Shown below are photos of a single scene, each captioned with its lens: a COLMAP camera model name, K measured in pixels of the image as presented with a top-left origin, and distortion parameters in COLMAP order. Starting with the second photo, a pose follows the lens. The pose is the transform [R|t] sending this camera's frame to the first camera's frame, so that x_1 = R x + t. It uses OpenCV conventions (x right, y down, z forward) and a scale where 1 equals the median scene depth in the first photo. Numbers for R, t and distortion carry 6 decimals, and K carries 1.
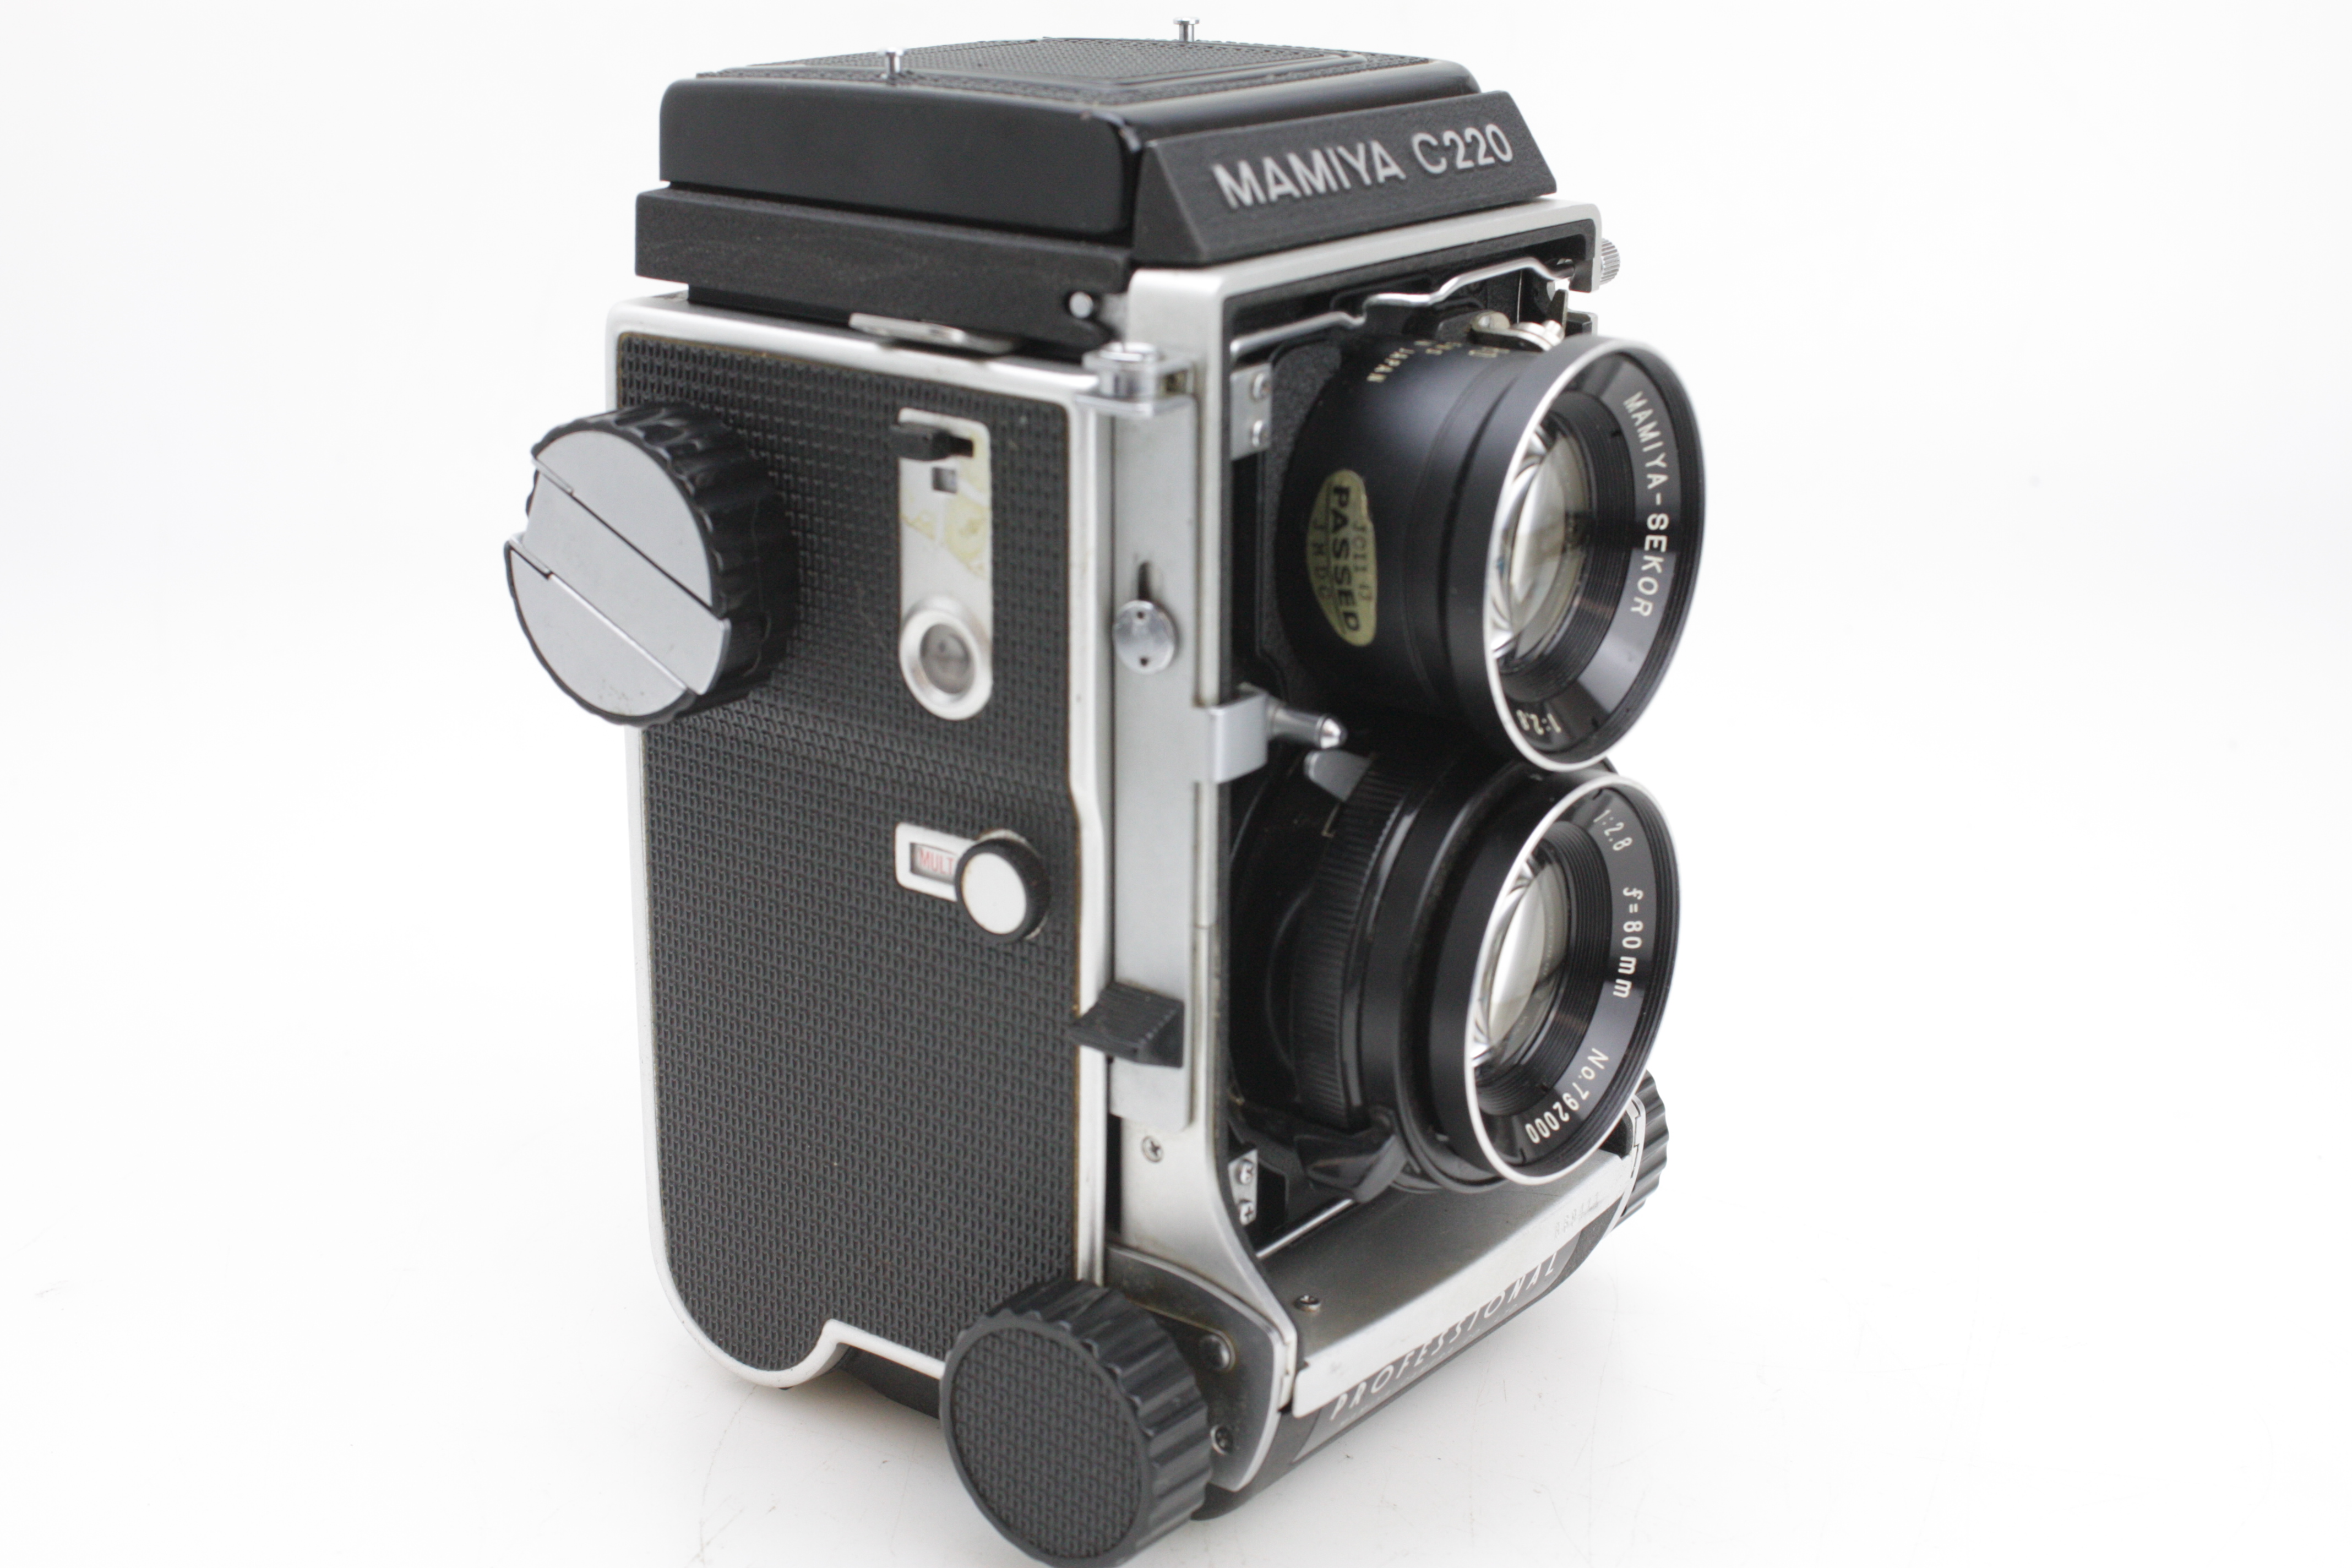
lens RADIAL K [[3188.1, 0, 1176.0], [0, 3188.1, 784.0], [0, 0, 1]] dist [-0.014880, -0.027930]
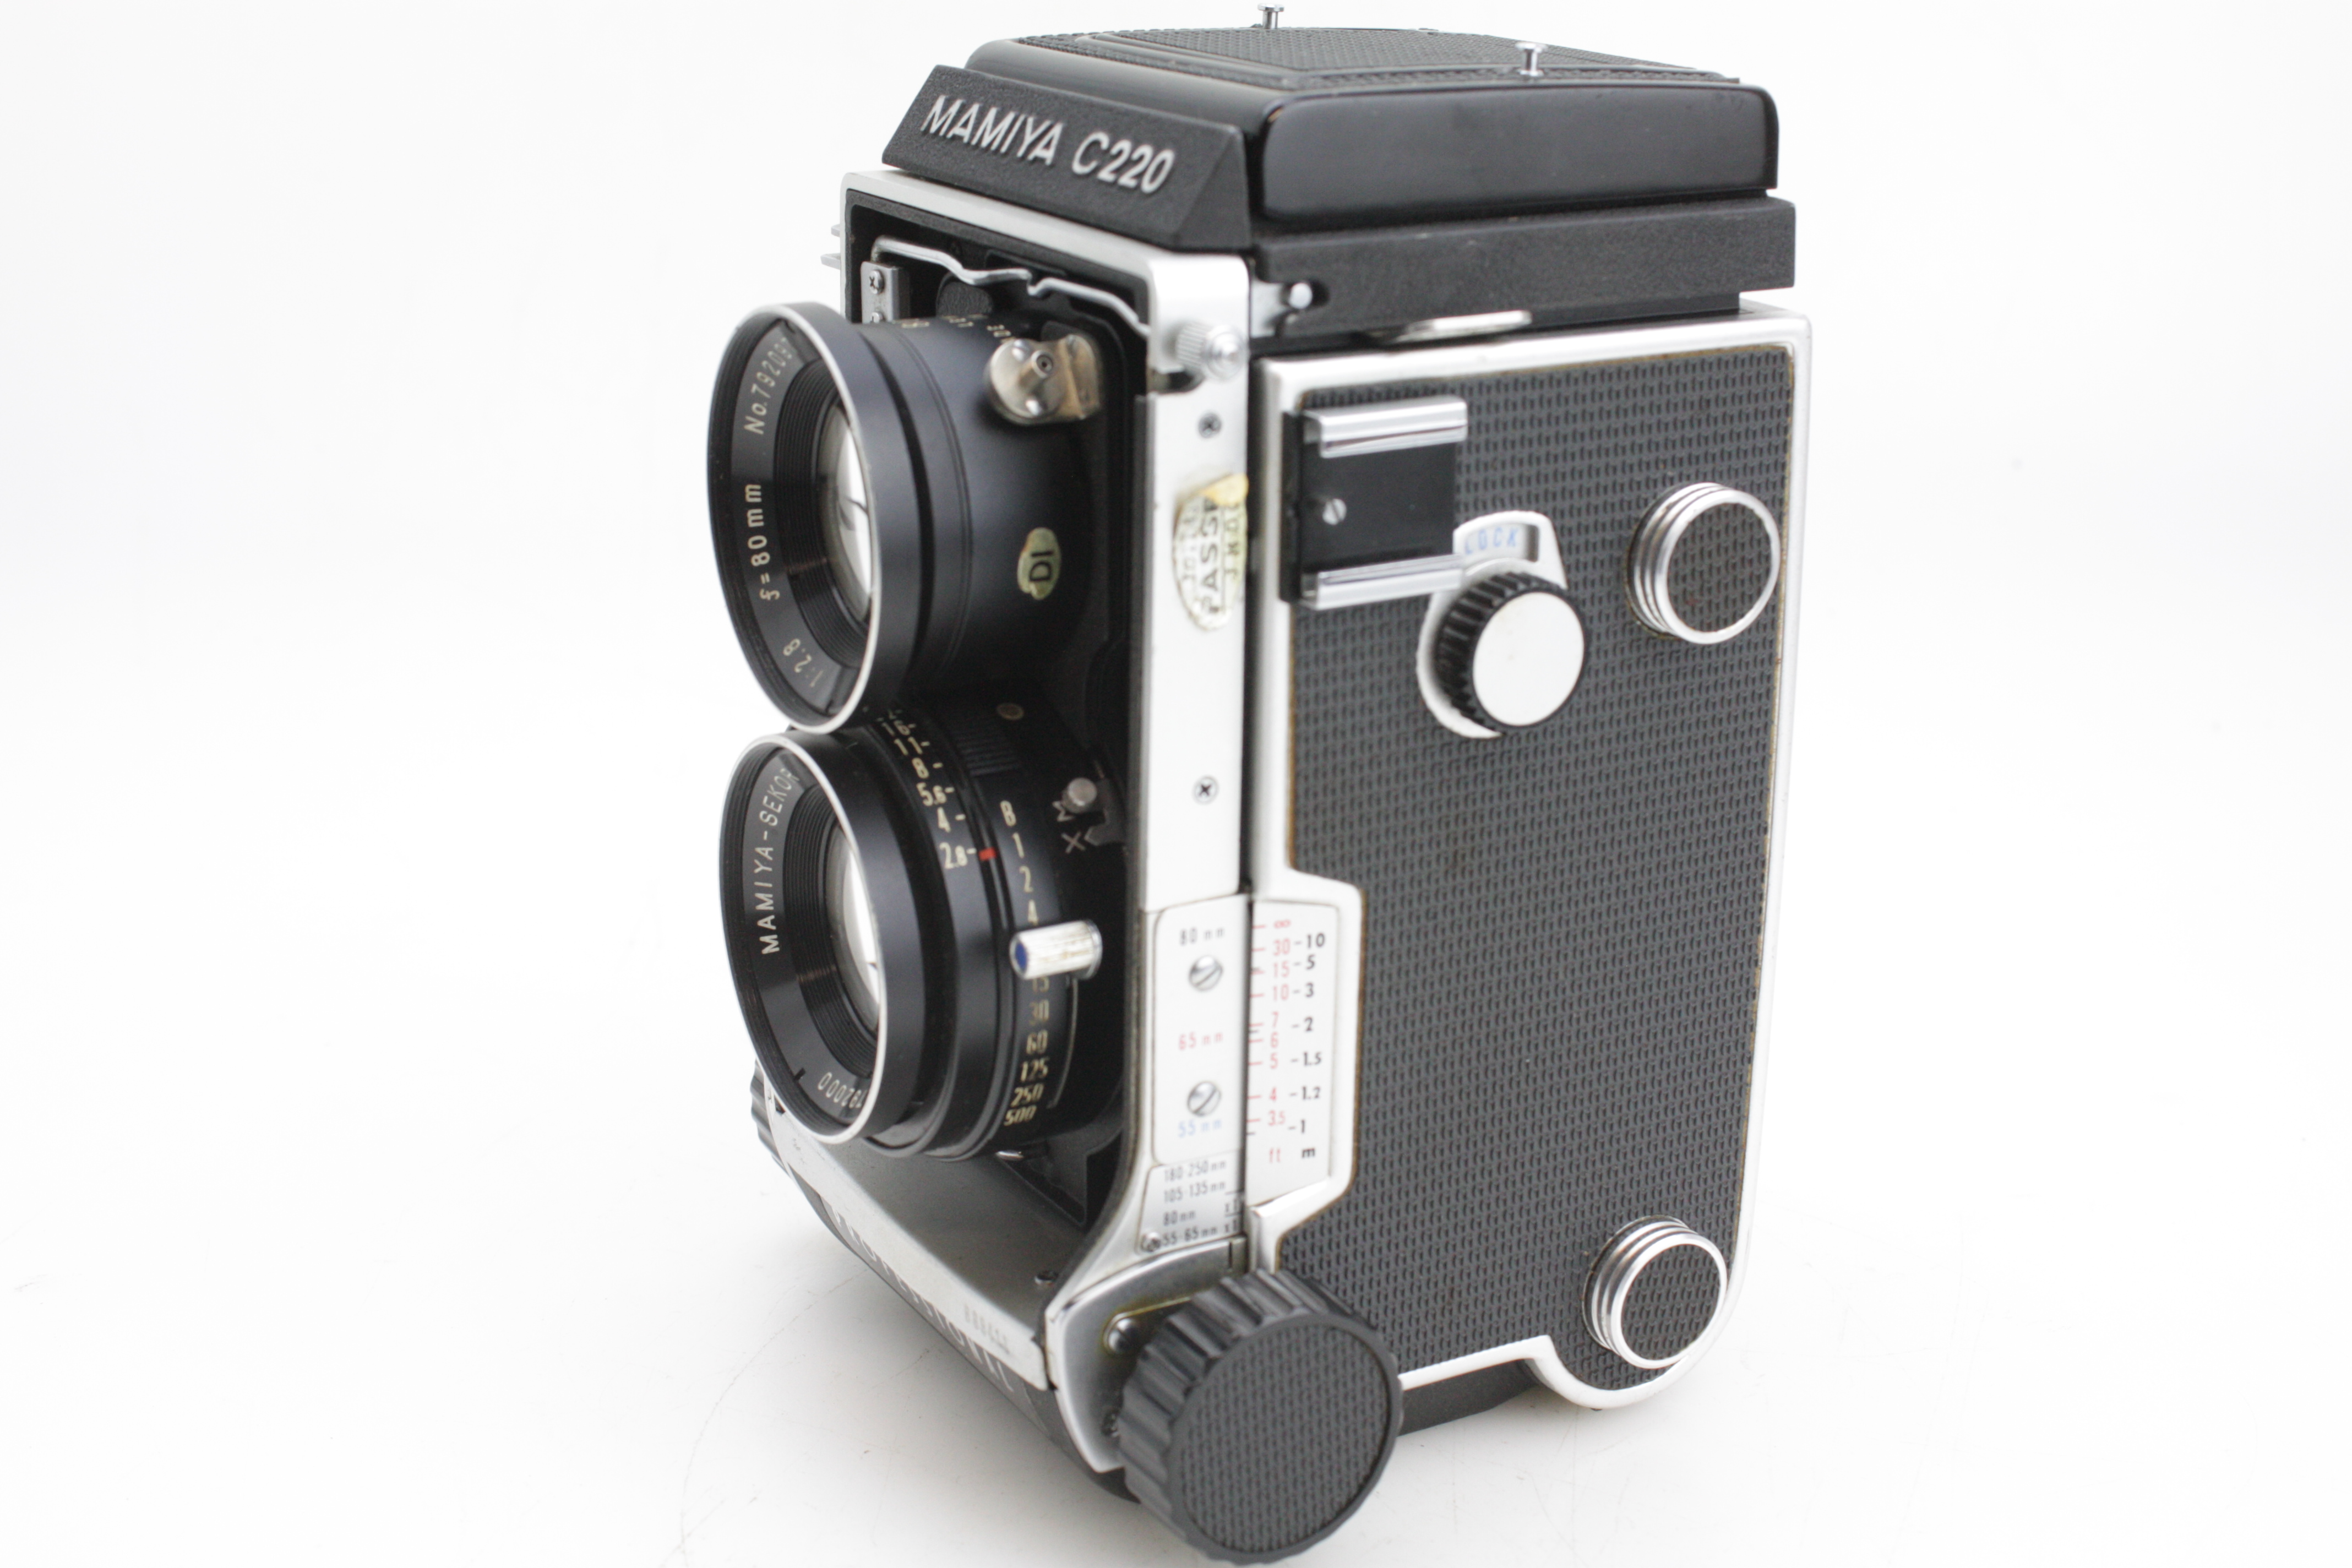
lens RADIAL K [[3188.1, 0, 1176.0], [0, 3188.1, 784.0], [0, 0, 1]] dist [-0.014880, -0.027930]
pose [[-0.388651, 0.276733, -0.878845, 0.978669], [-0.303579, 0.862111, 0.405715, -0.438297], [0.869937, 0.424480, -0.251050, 1.368261]]
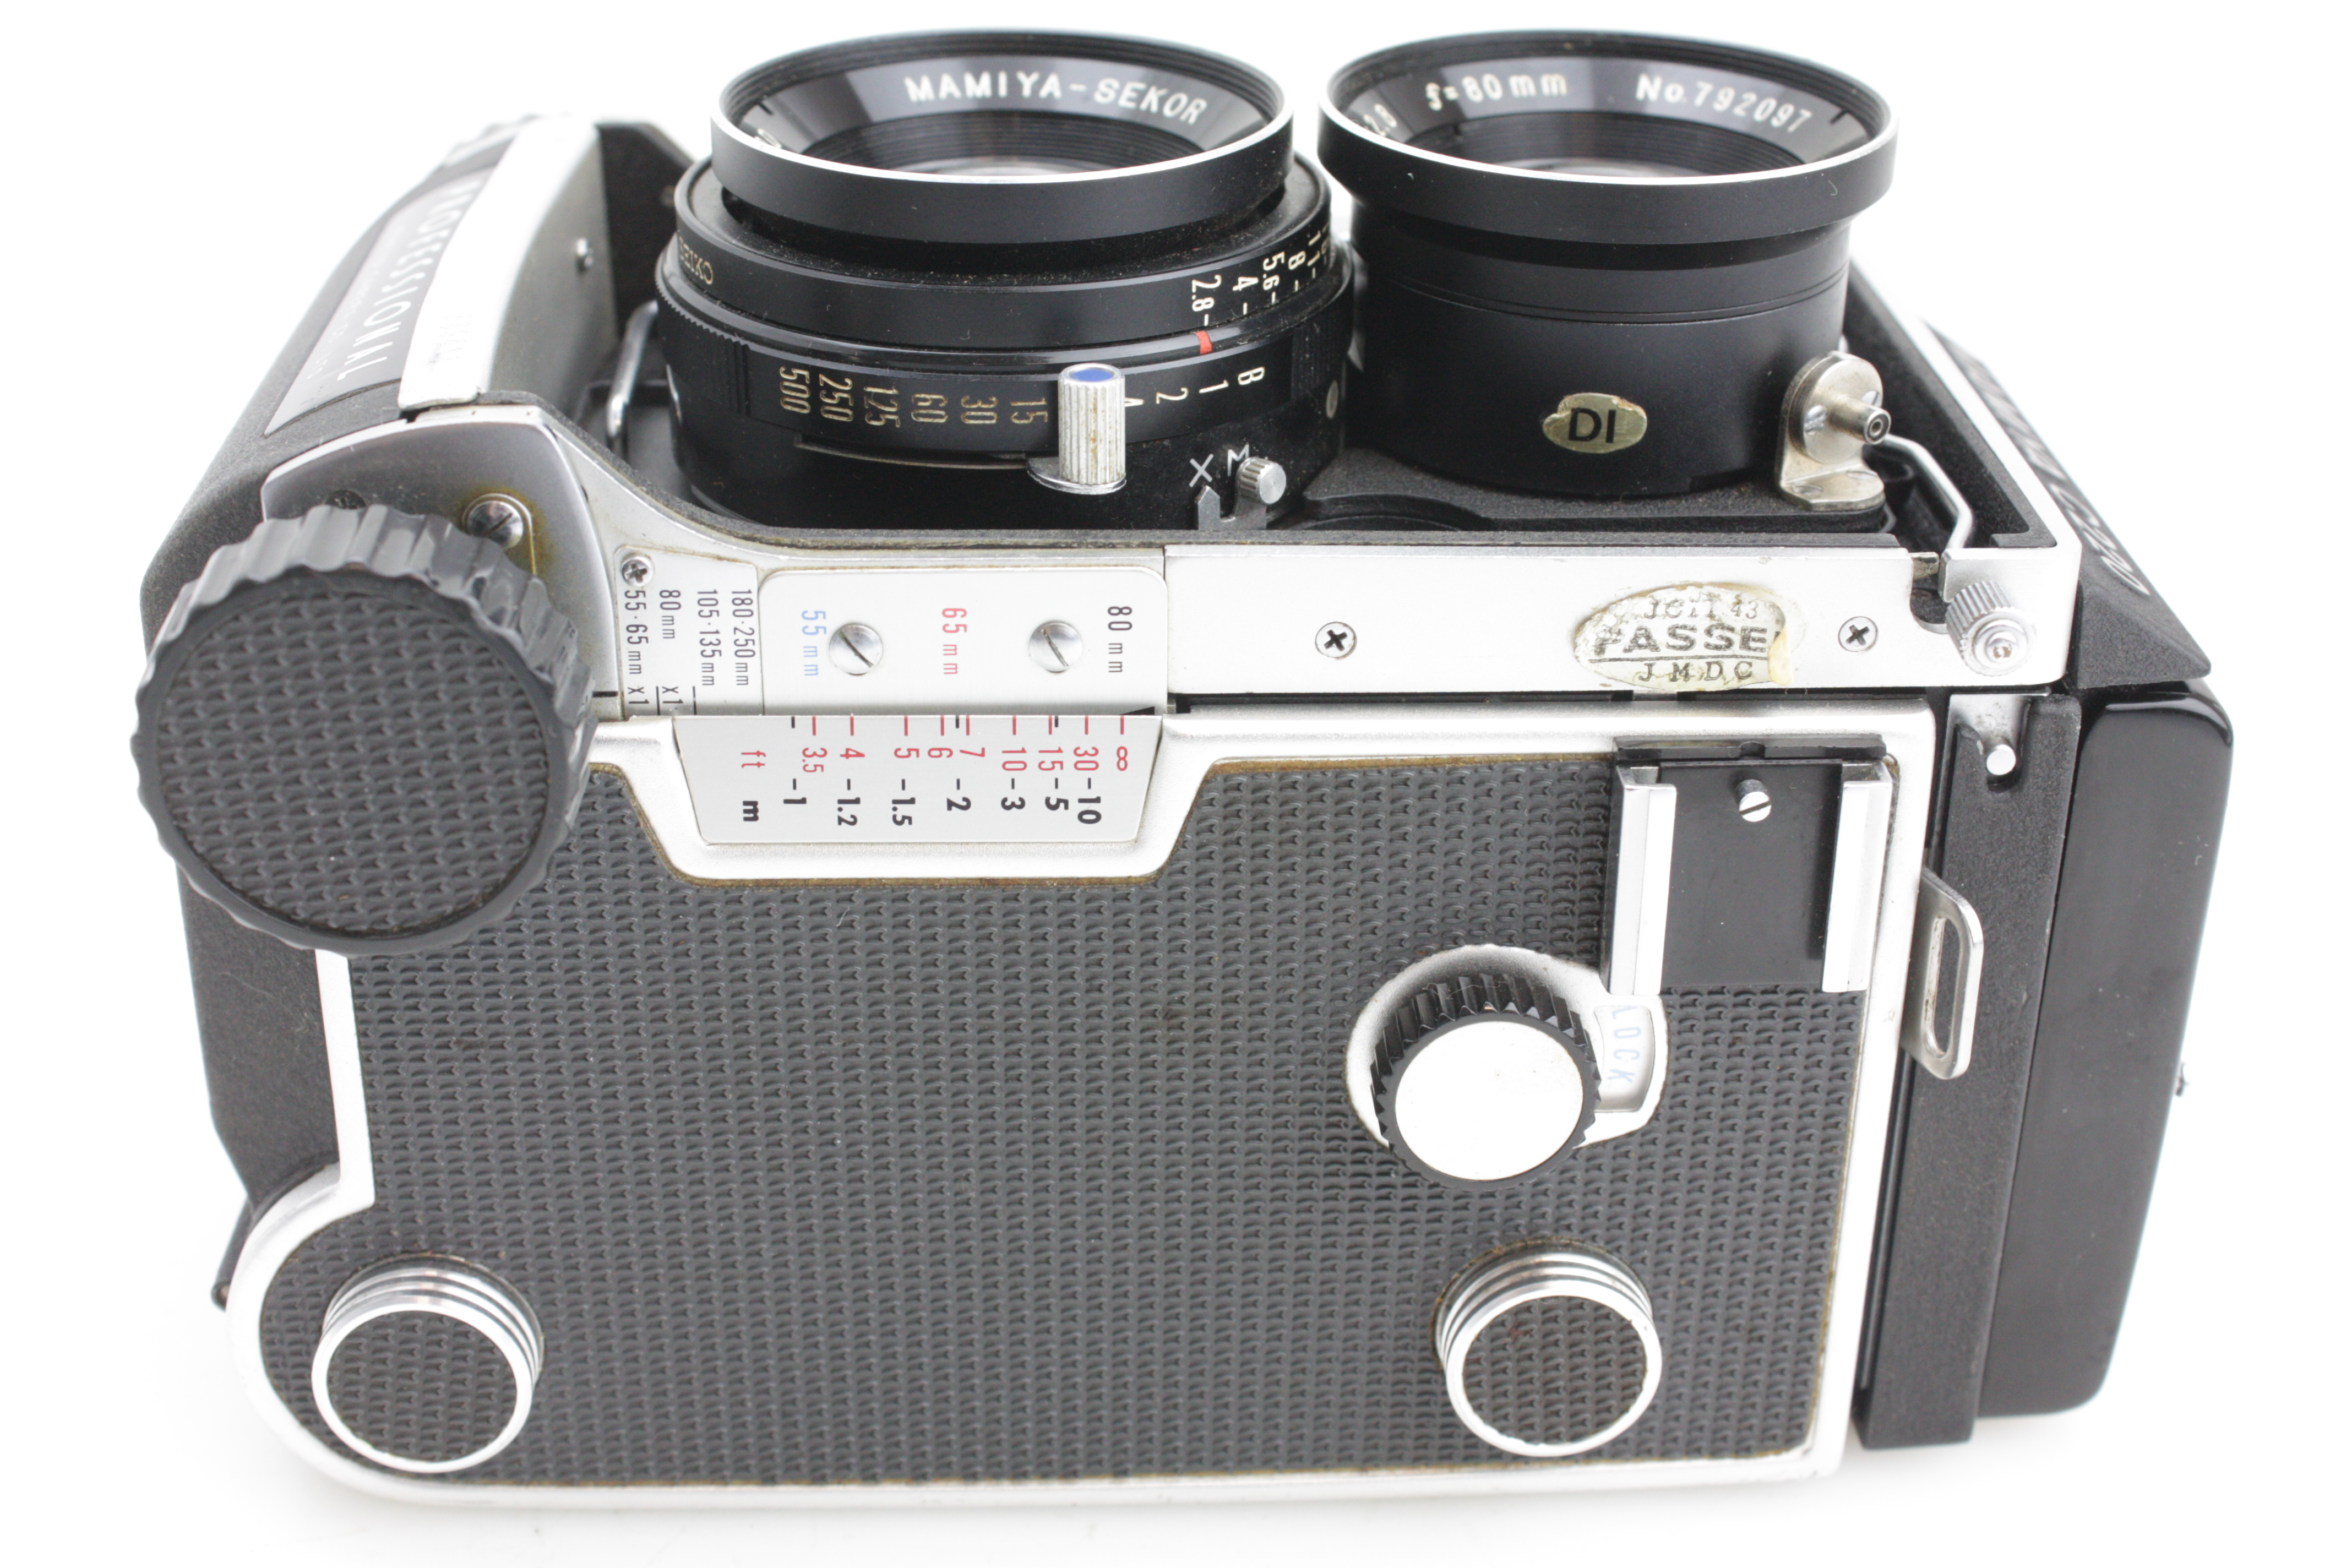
lens RADIAL K [[3303.0, 0, 1176.0], [0, 3303.0, 784.0], [0, 0, 1]] dist [-0.017682, -0.008198]
pose [[0.031966, -0.436750, -0.899015, 0.731497], [-0.955224, -0.278067, 0.101124, -0.074944], [-0.294152, 0.855528, -0.426083, 1.476164]]
